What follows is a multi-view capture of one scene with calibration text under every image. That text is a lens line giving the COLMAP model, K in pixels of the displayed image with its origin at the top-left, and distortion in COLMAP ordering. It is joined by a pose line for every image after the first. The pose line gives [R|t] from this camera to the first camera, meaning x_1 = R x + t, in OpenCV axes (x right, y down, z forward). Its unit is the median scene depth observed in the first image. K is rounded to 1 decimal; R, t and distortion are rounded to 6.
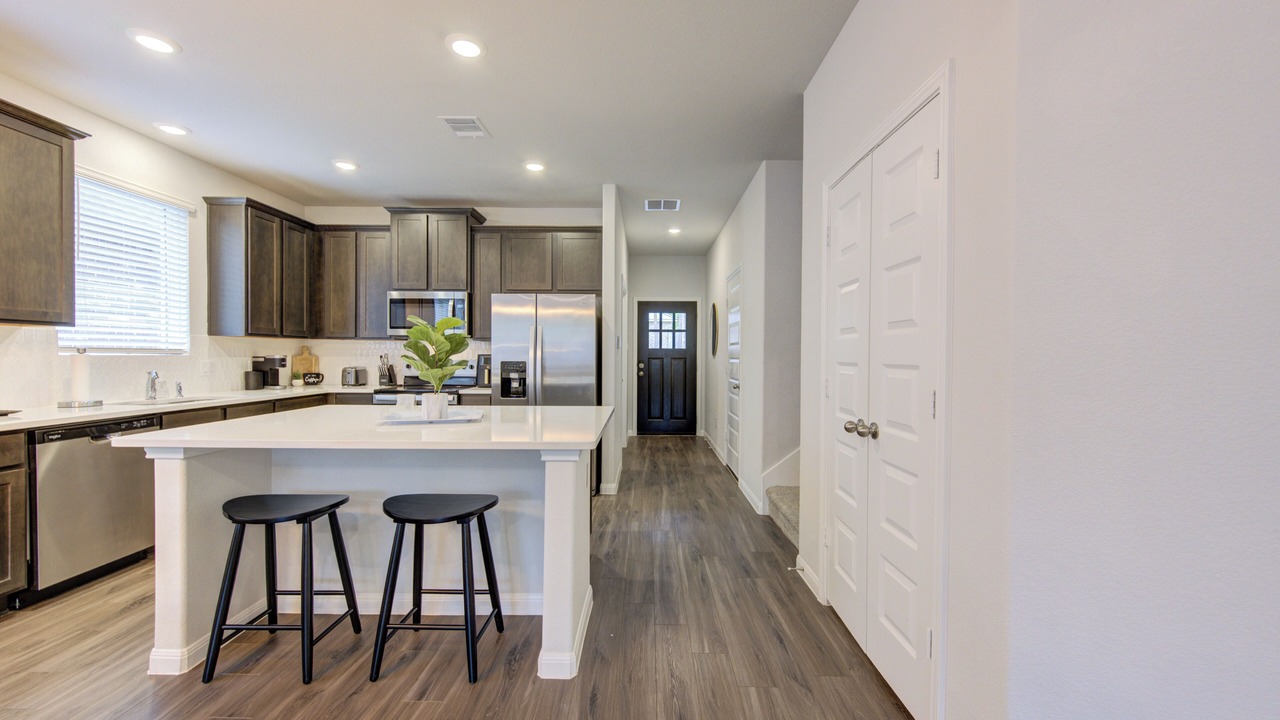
lens RADIAL K [[496.2, 0, 642.4], [0, 496.2, 358.7], [0, 0, 1]] dist [0.000951, 0.000087]
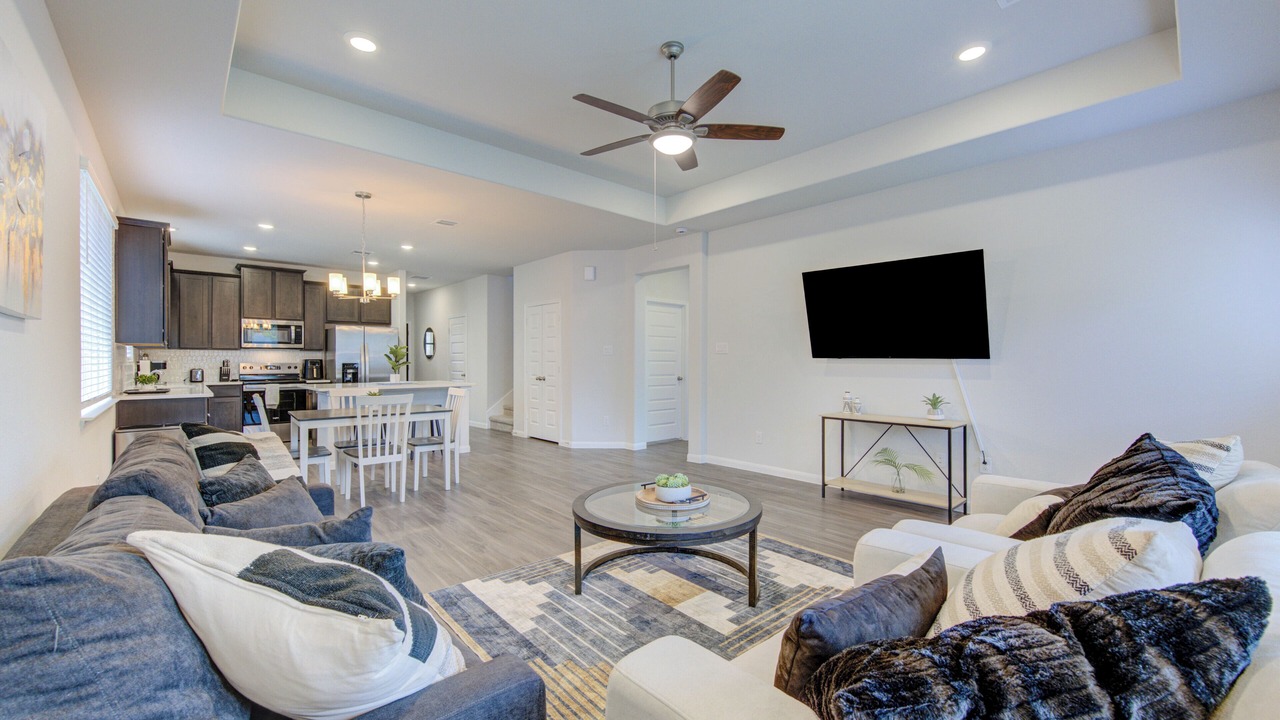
lens RADIAL K [[505.7, 0, 641.5], [0, 505.7, 361.8], [0, 0, 1]] dist [0.005401, -0.000247]
pose [[0.738398, -0.007562, 0.674323, -0.670015], [0.007874, 0.999966, 0.002592, 0.003124], [-0.674319, 0.003395, 0.738432, -1.000731]]
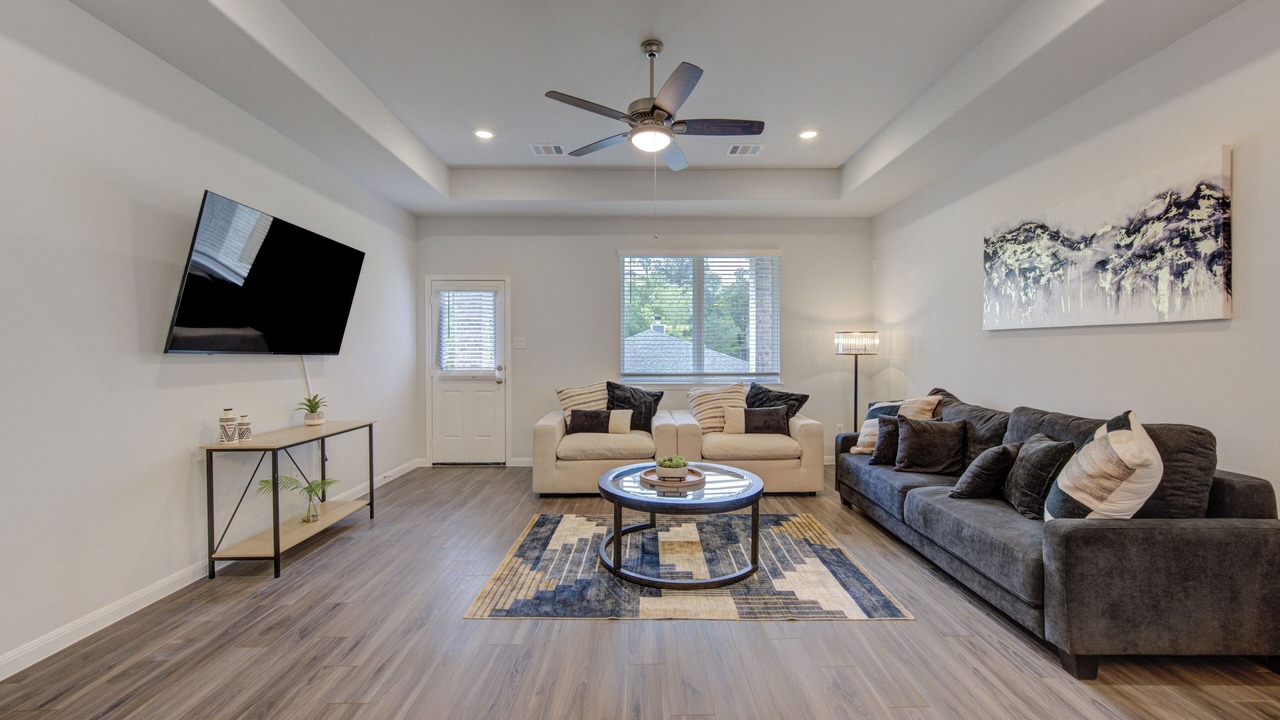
lens RADIAL K [[504.3, 0, 641.8], [0, 504.3, 356.7], [0, 0, 1]] dist [-0.003267, 0.000123]
pose [[-0.999764, -0.001703, -0.021645, -0.189628], [-0.001851, 0.999975, 0.006780, 0.000372], [0.021633, 0.006818, -0.999743, 0.077008]]
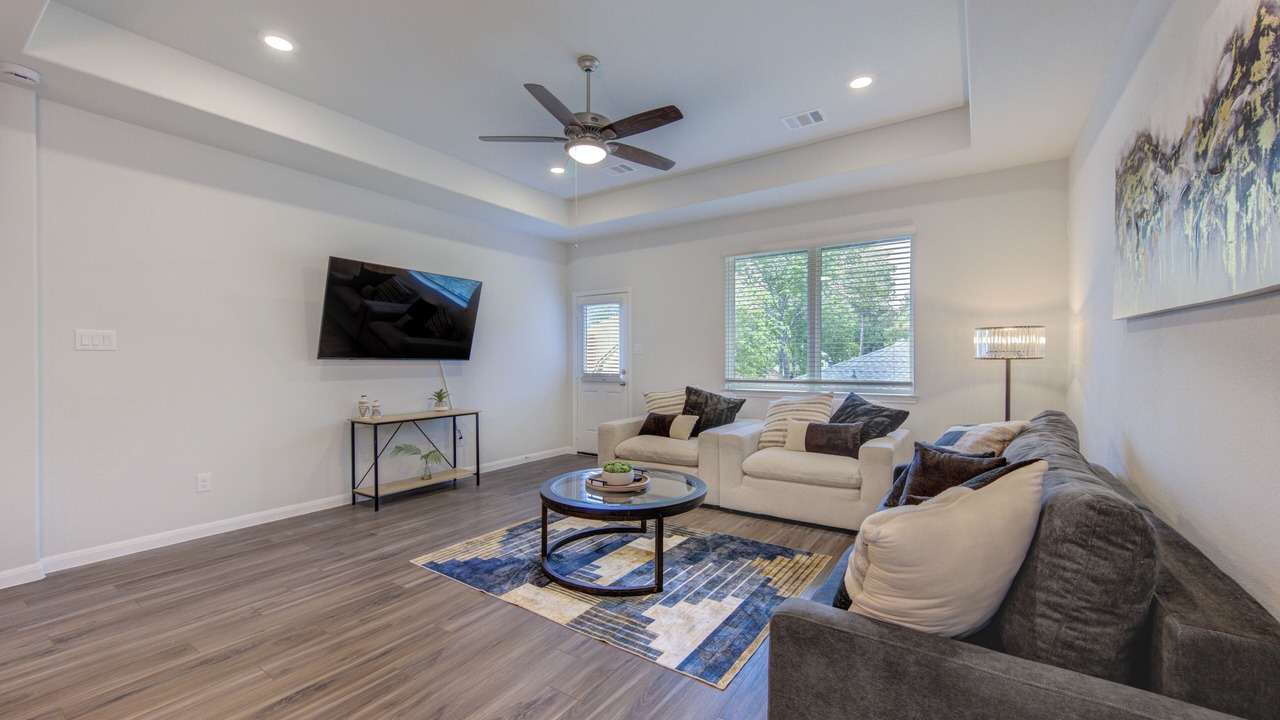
lens RADIAL K [[505.7, 0, 641.5], [0, 505.7, 361.8], [0, 0, 1]] dist [0.005401, -0.000247]
pose [[-0.836771, -0.003998, 0.547538, -0.637668], [0.000855, 0.999963, 0.008607, -0.001125], [-0.547552, 0.007670, -0.836737, -0.042983]]
